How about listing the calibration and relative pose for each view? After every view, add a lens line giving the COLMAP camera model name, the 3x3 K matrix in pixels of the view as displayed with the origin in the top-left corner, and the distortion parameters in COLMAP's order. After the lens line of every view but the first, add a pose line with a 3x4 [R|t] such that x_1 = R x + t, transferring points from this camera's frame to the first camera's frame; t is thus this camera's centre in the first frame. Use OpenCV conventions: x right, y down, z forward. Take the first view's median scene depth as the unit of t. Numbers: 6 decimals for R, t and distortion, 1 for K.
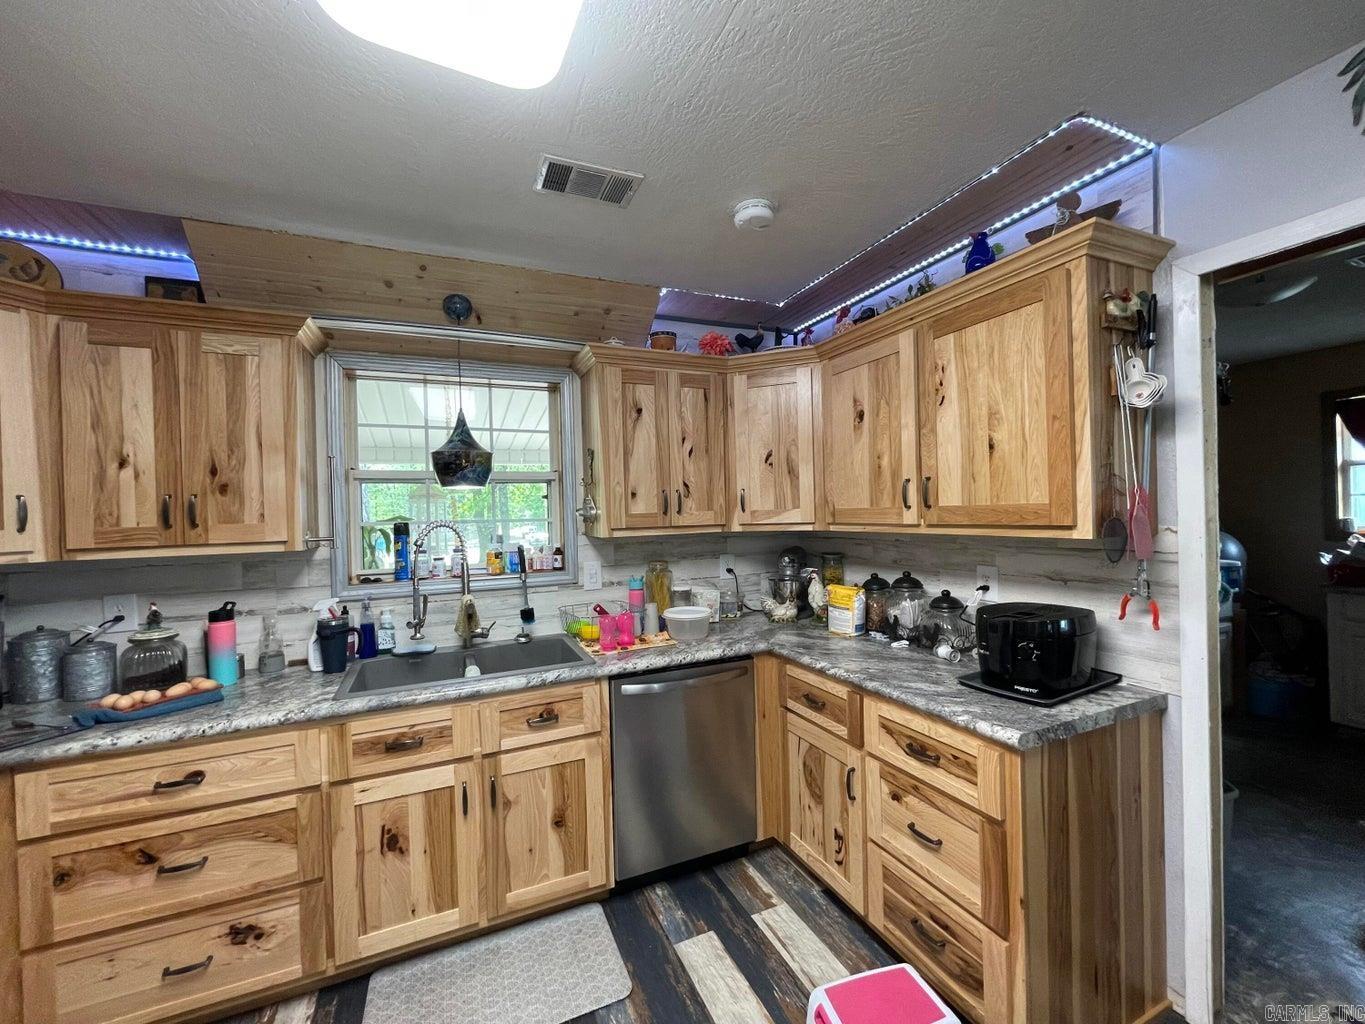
lens RADIAL K [[550.3, 0, 683.1], [0, 550.3, 516.5], [0, 0, 1]] dist [-0.003162, 0.000349]
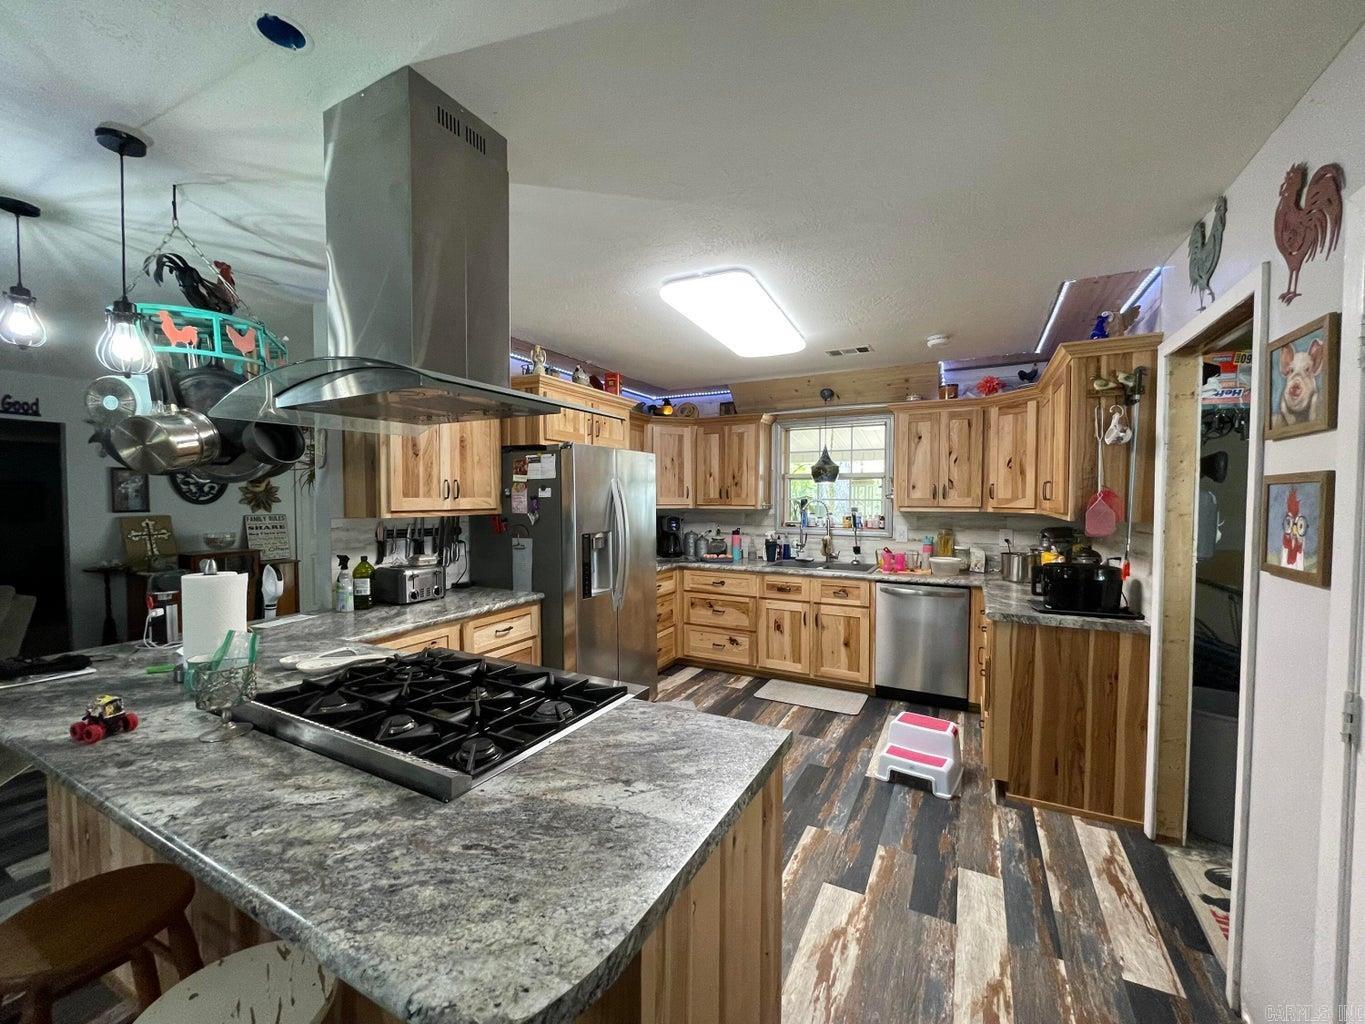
lens RADIAL K [[550.3, 0, 683.1], [0, 550.3, 511.3], [0, 0, 1]] dist [-0.003162, 0.000349]
pose [[0.619524, 0.049742, -0.783400, 1.013629], [-0.021948, 0.998698, 0.046055, -0.034064], [0.784671, -0.011338, 0.619809, -0.789863]]
